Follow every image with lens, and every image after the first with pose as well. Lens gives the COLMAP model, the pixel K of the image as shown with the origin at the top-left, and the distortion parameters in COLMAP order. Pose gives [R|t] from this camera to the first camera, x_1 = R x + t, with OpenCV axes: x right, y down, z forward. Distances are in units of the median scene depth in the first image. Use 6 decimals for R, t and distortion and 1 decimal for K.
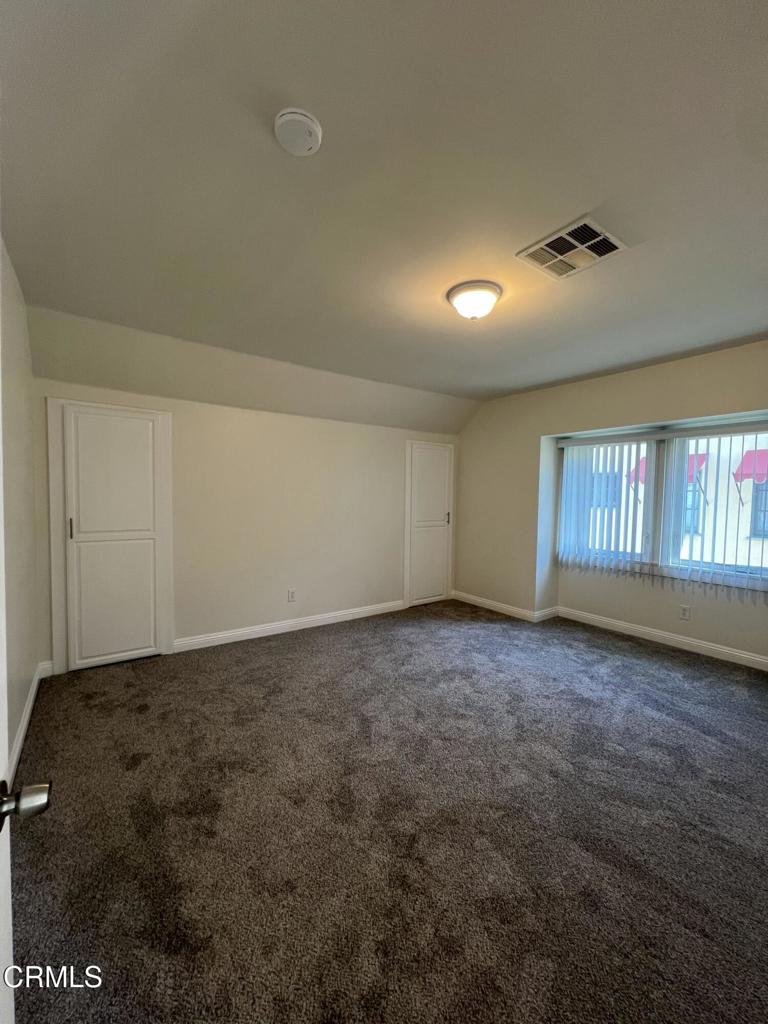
lens RADIAL K [[408.9, 0, 382.9], [0, 408.9, 511.3], [0, 0, 1]] dist [-0.001042, 0.000536]
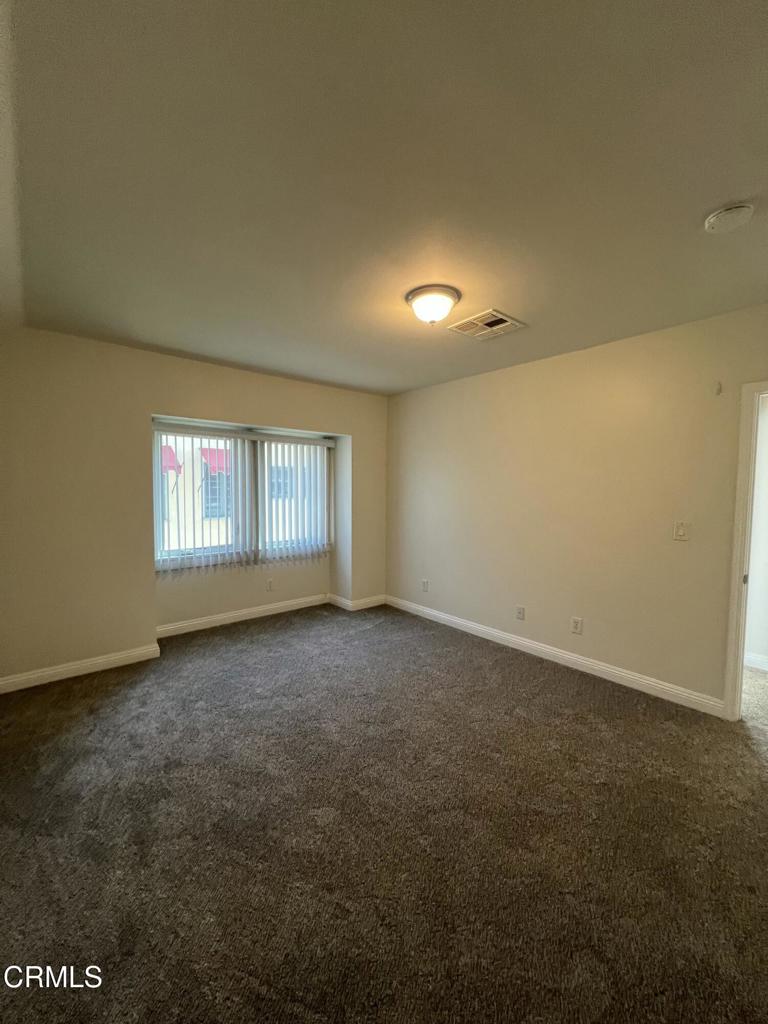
lens RADIAL K [[408.9, 0, 382.9], [0, 408.9, 511.3], [0, 0, 1]] dist [-0.001042, 0.000536]
pose [[-0.111811, -0.057885, 0.992042, -0.484955], [0.026739, 0.997765, 0.061233, -0.039718], [-0.993370, 0.033373, -0.110013, 0.769602]]
